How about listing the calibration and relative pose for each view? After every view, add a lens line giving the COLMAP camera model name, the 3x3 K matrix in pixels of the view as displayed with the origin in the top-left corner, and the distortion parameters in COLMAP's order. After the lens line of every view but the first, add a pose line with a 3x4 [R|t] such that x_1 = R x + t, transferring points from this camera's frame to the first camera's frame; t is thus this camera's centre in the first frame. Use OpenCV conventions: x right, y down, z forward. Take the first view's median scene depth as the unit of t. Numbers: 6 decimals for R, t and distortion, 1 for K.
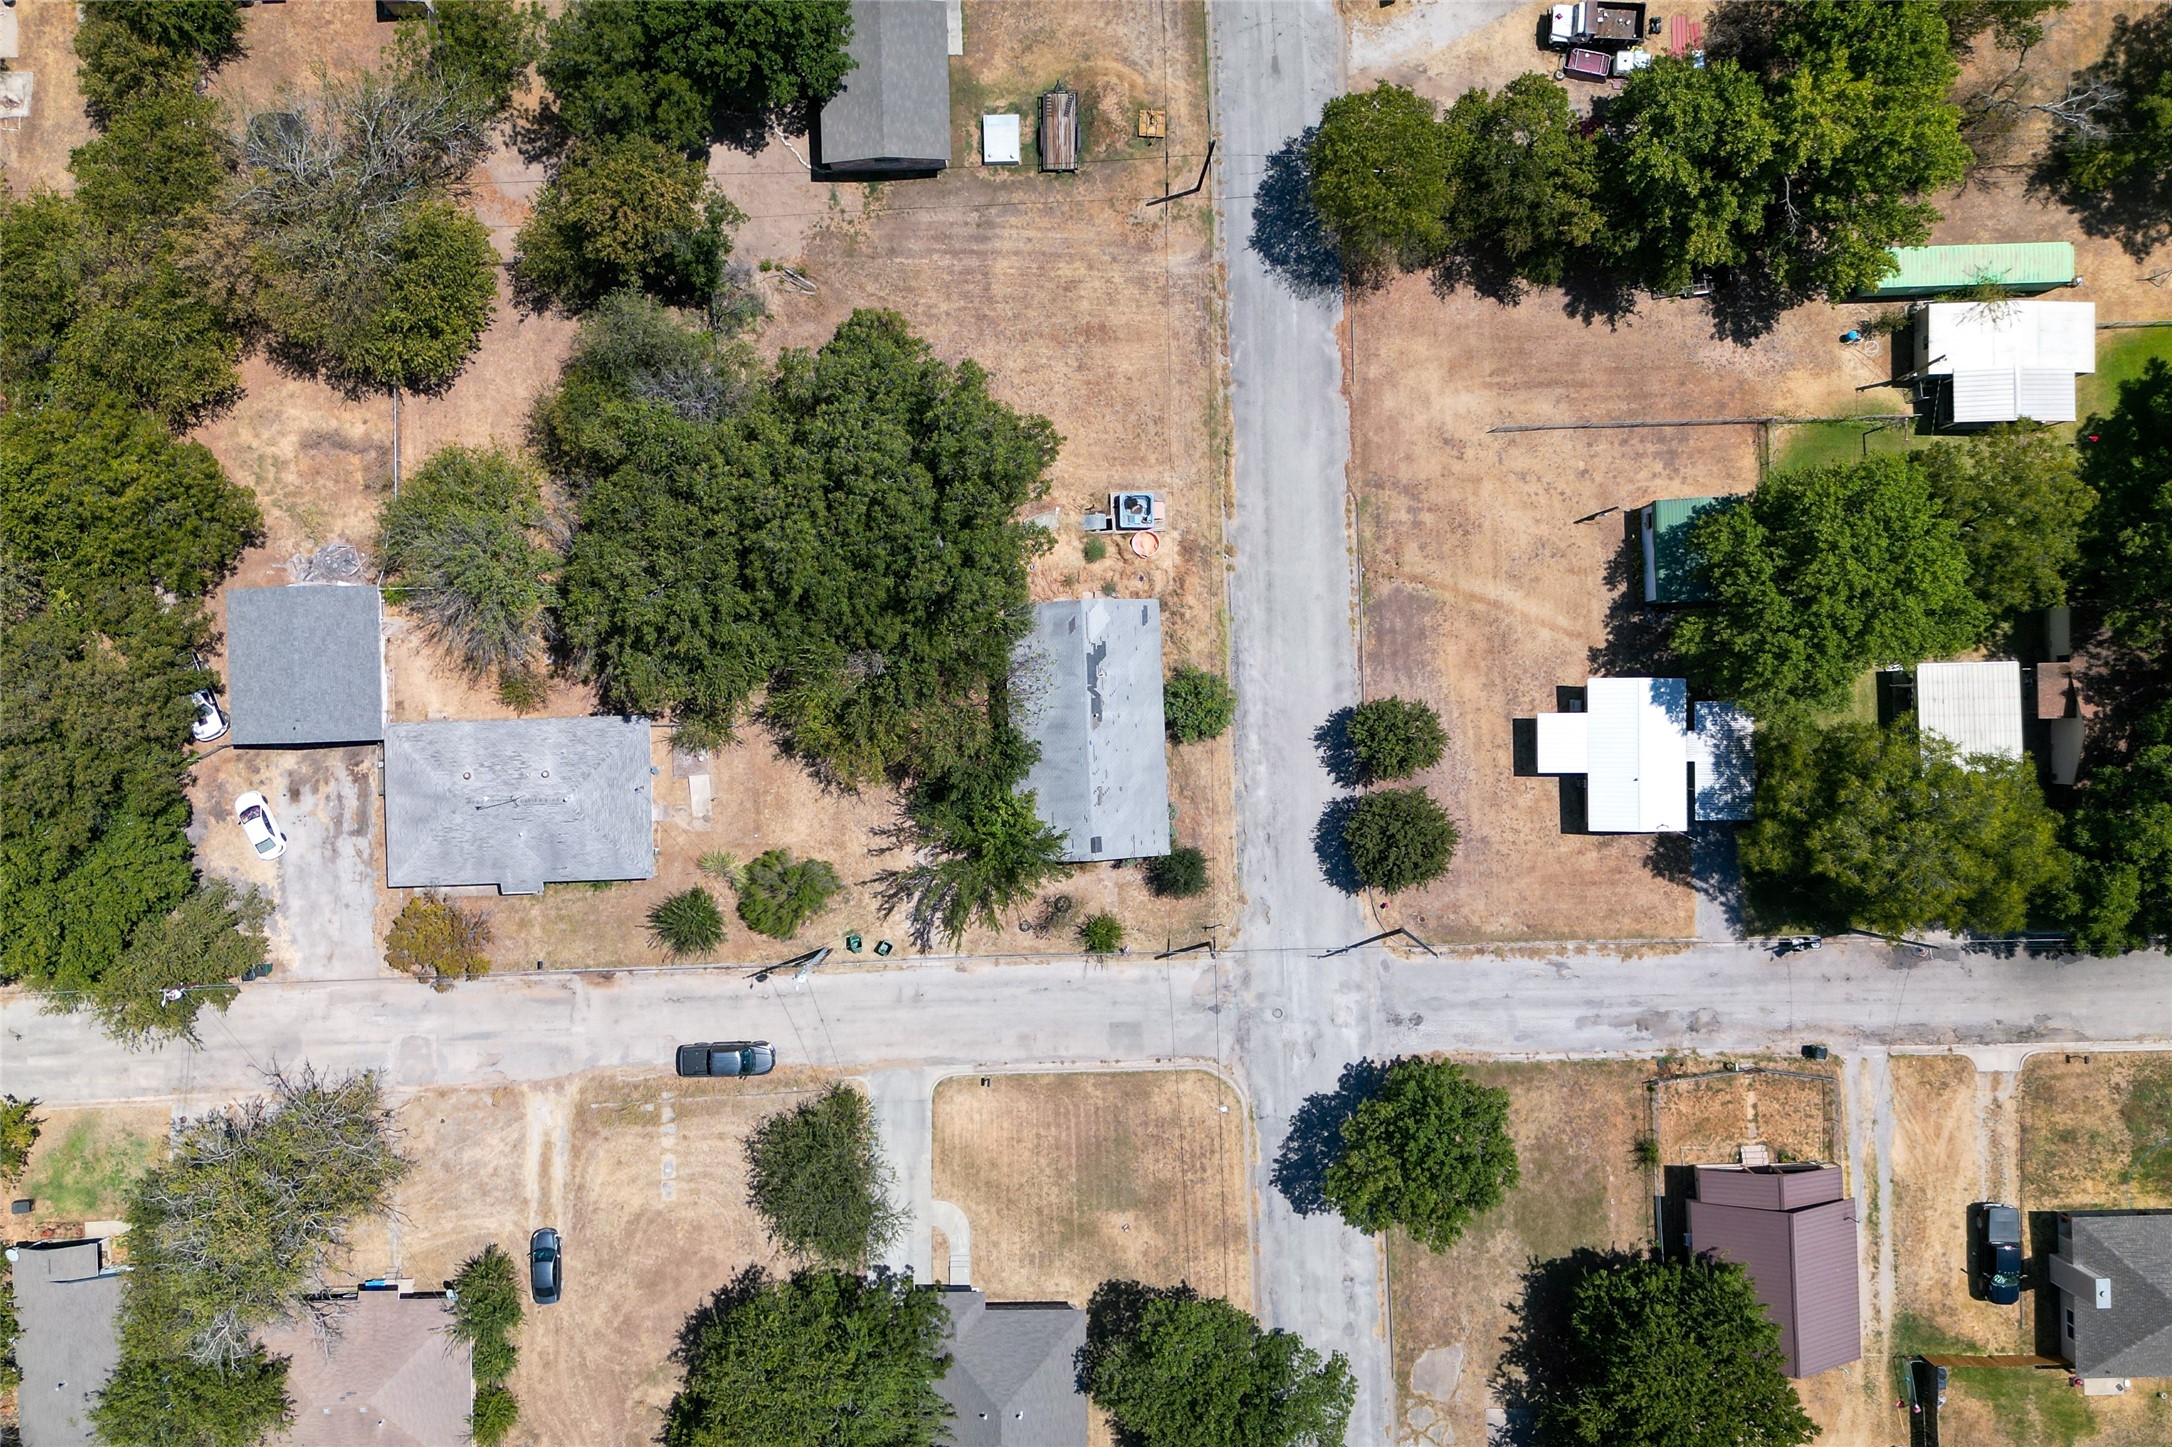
lens RADIAL K [[1519.2, 0, 1092.4], [0, 1519.2, 719.4], [0, 0, 1]] dist [0.076668, -0.073594]
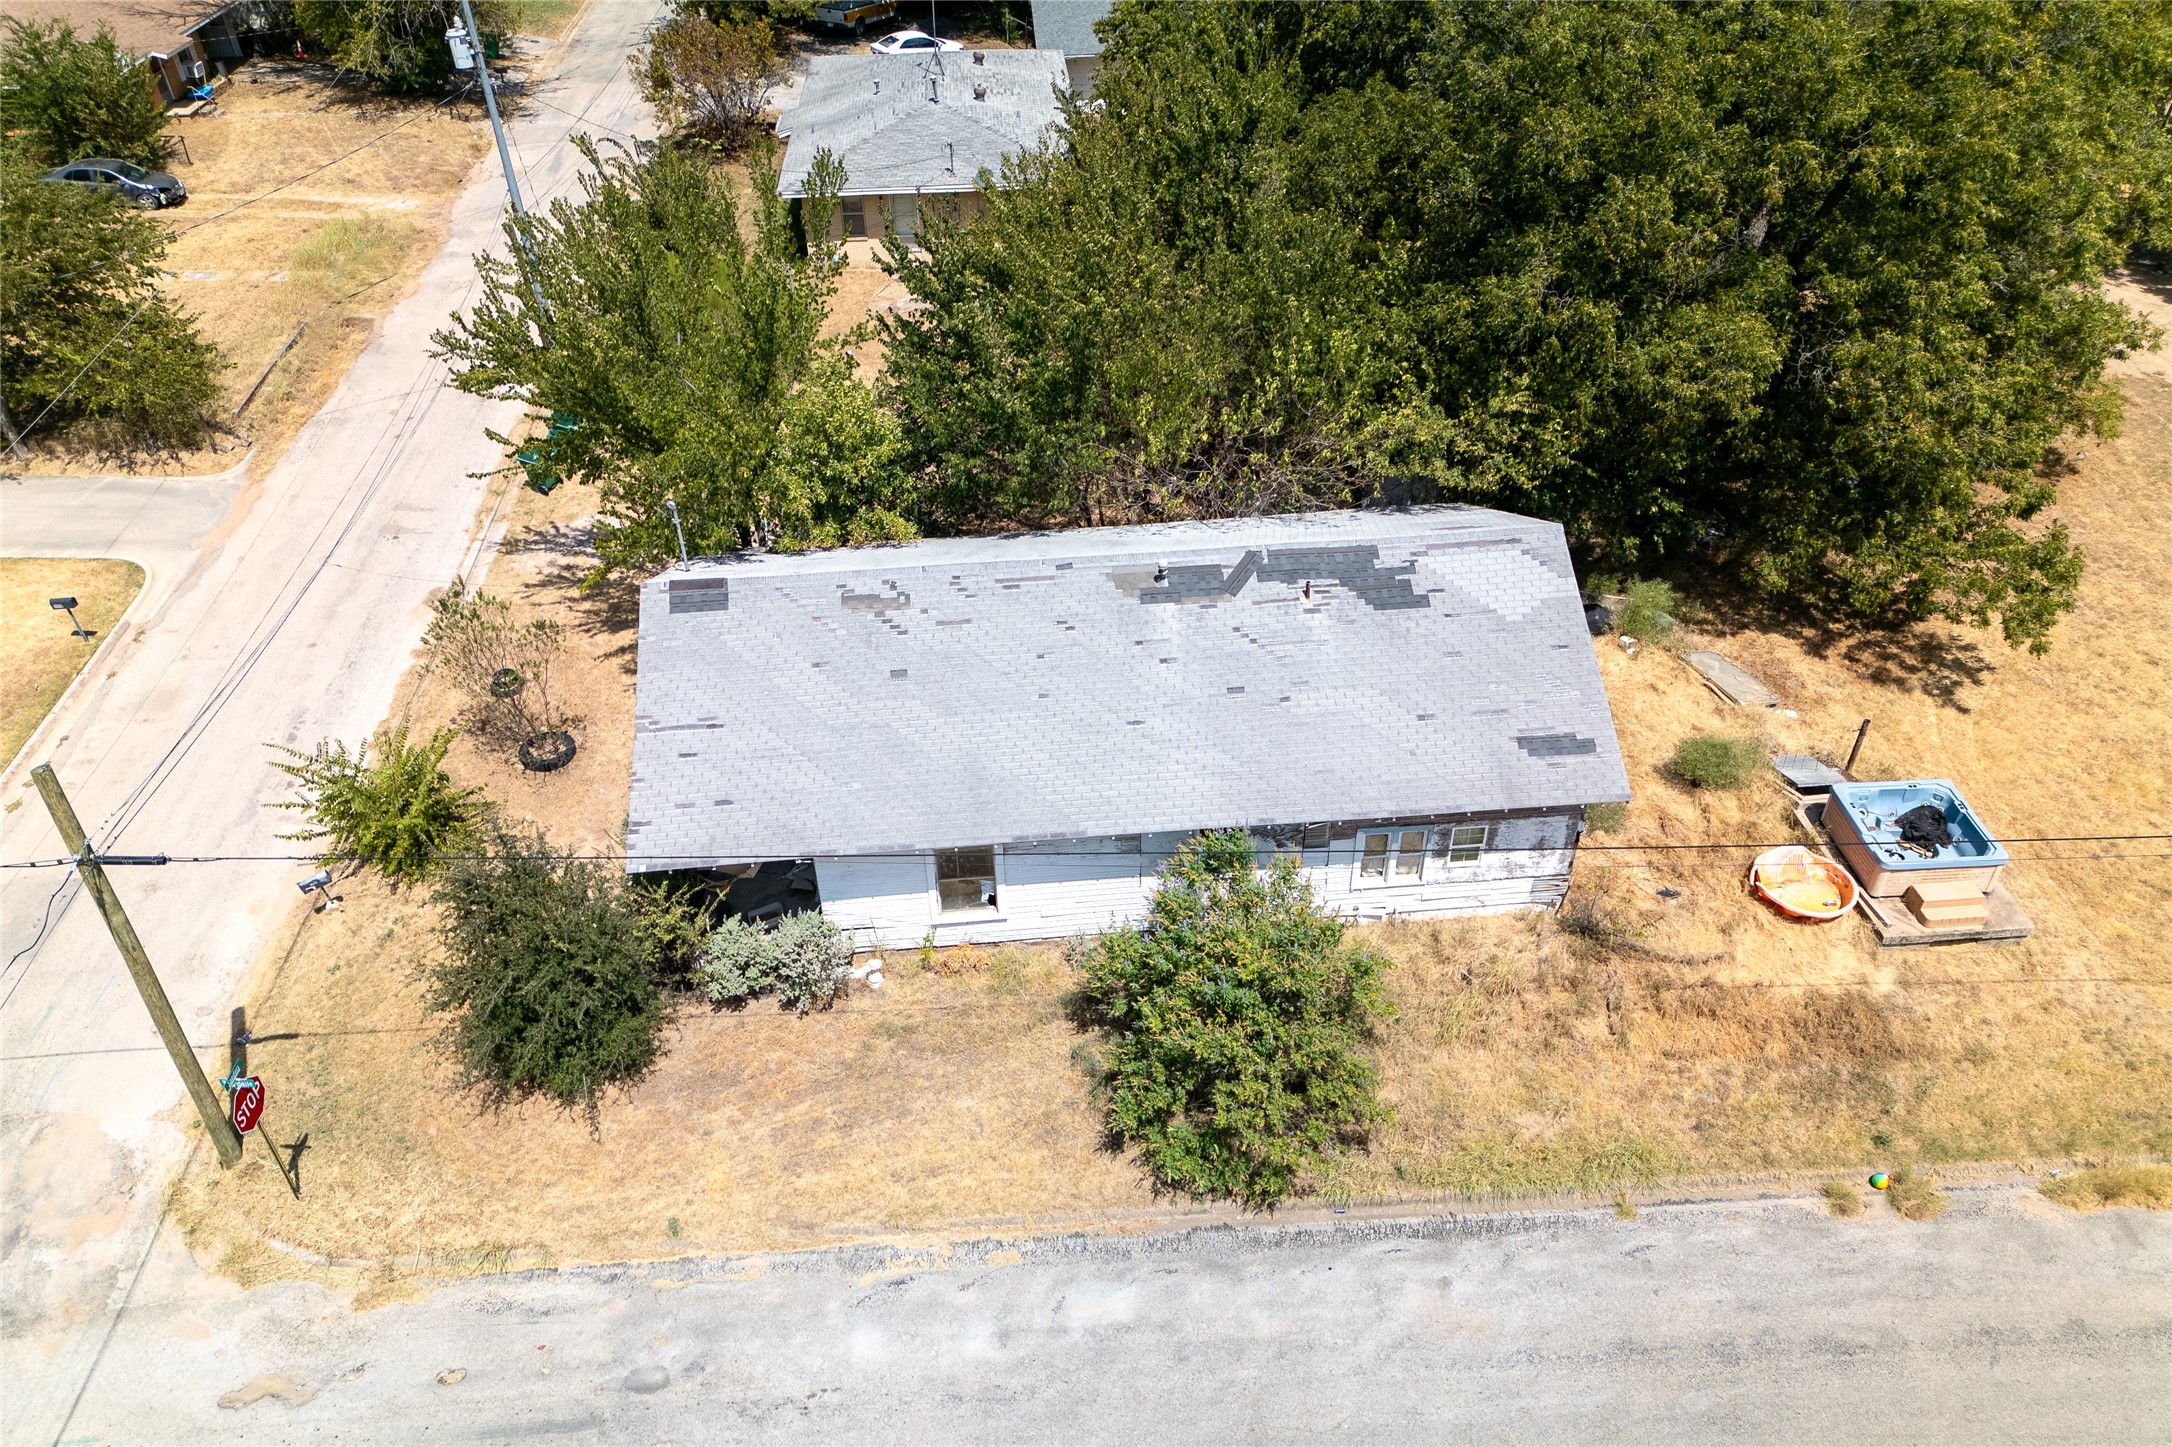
lens RADIAL K [[1522.1, 0, 1089.7], [0, 1522.1, 762.7], [0, 0, 1]] dist [0.078771, -0.064811]
pose [[0.044111, 0.608290, -0.792488, 0.234870], [-0.998914, 0.038769, -0.025843, 0.018222], [0.015004, 0.792768, 0.609339, 0.809408]]
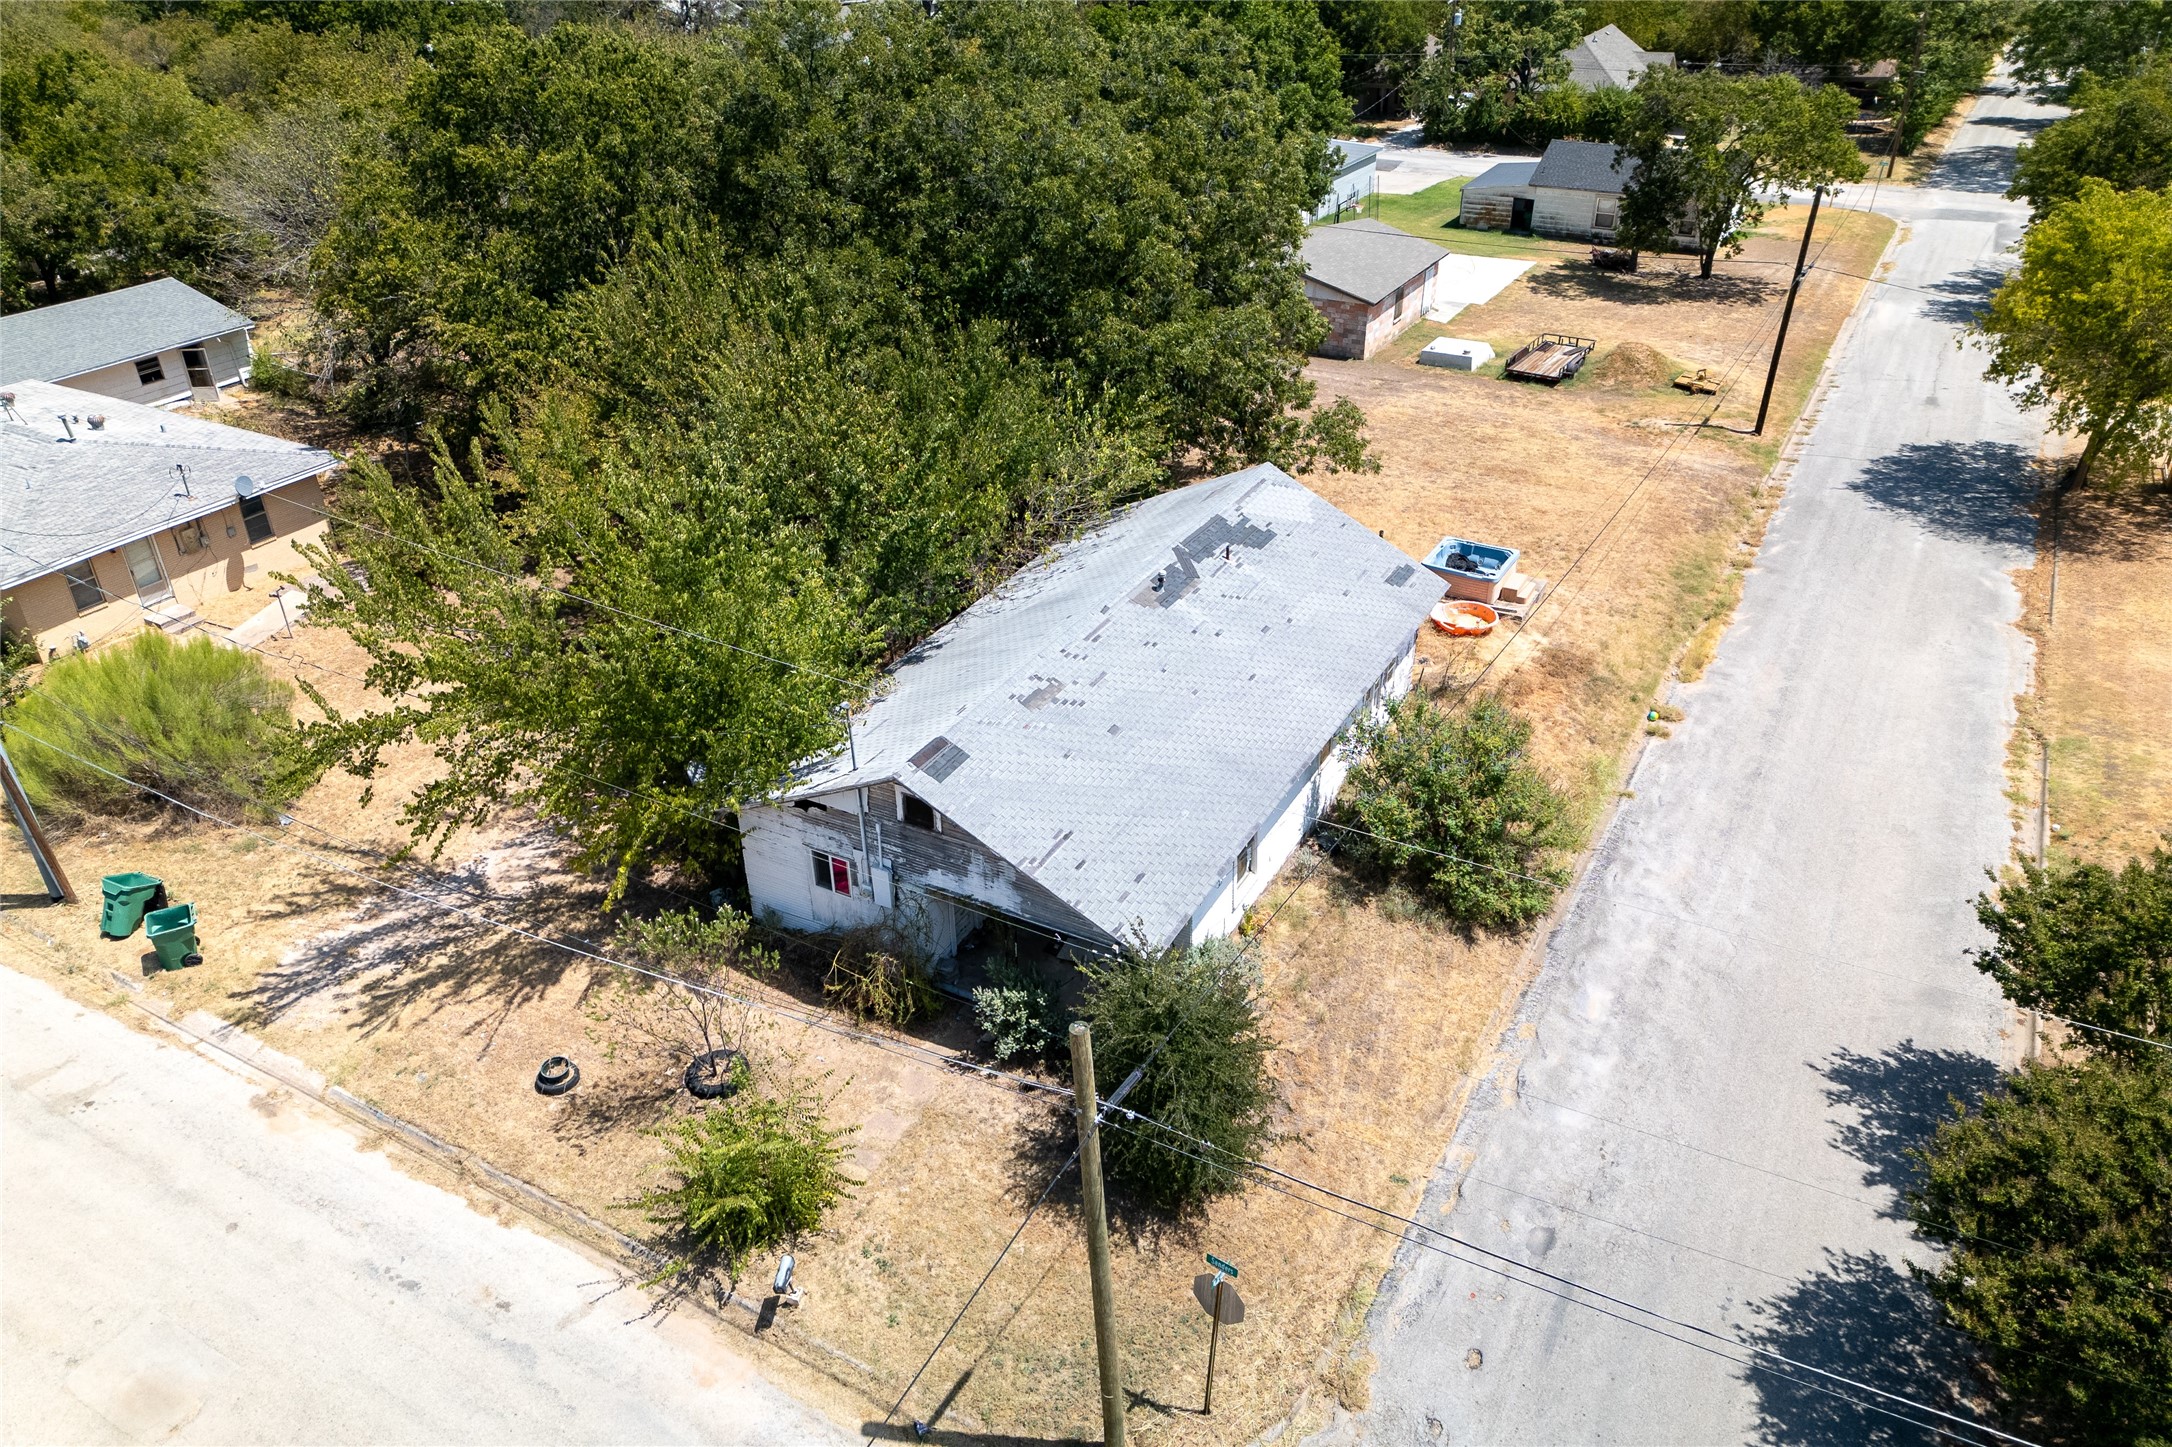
lens RADIAL K [[1519.2, 0, 1092.4], [0, 1519.2, 719.4], [0, 0, 1]] dist [0.076668, -0.073594]
pose [[0.855632, 0.230175, -0.463587, 0.147853], [-0.516527, 0.436945, -0.736396, 0.258797], [0.033062, 0.869540, 0.492755, 0.810996]]
